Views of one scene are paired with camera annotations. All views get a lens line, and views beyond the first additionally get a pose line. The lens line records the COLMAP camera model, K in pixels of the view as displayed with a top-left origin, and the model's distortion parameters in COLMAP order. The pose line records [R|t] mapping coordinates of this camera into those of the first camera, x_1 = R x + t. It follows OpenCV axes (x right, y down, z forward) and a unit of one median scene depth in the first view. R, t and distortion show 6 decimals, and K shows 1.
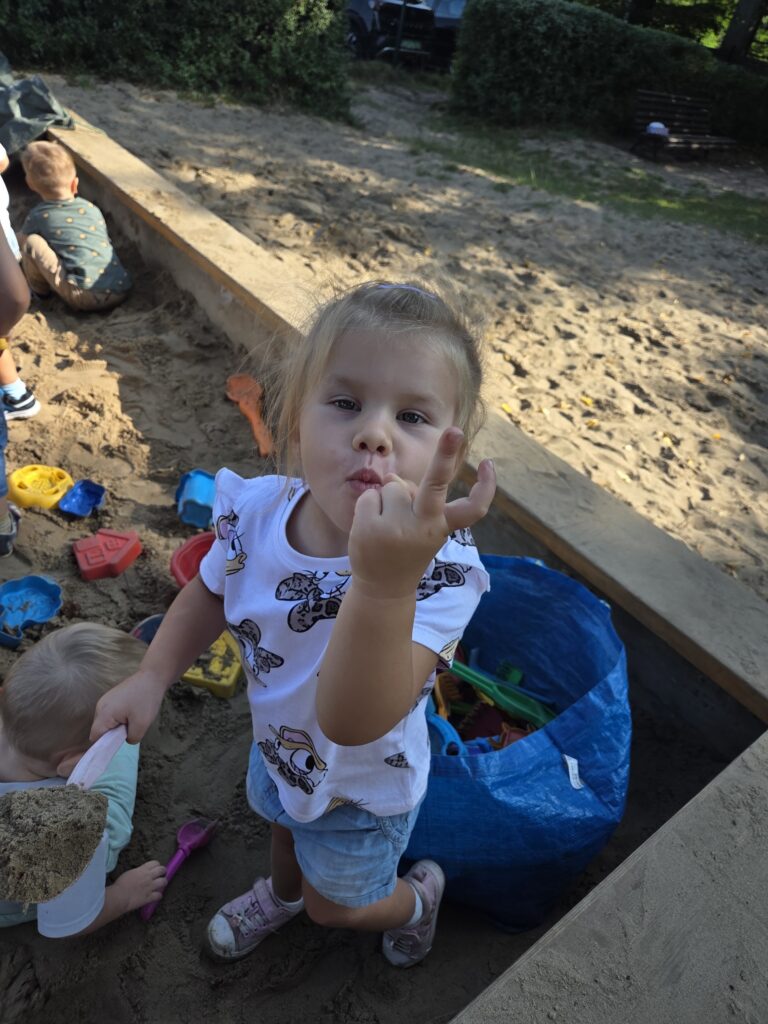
lens RADIAL K [[687.6, 0, 384.0], [0, 687.6, 512.0], [0, 0, 1]] dist [0.051204, -0.052681]
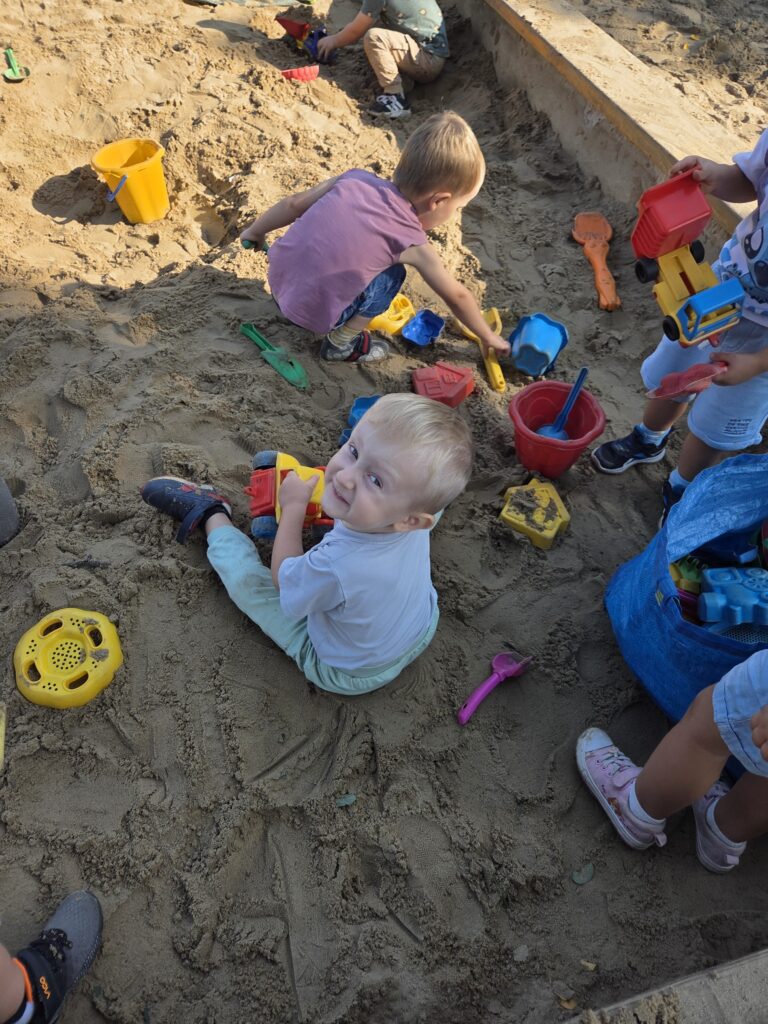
lens RADIAL K [[687.6, 0, 384.0], [0, 687.6, 512.0], [0, 0, 1]] dist [0.051204, -0.052681]
pose [[0.926263, 0.216562, -0.308443, -0.097964], [-0.152635, 0.963856, 0.218369, 0.023083], [0.344585, -0.155188, 0.925839, 0.002226]]
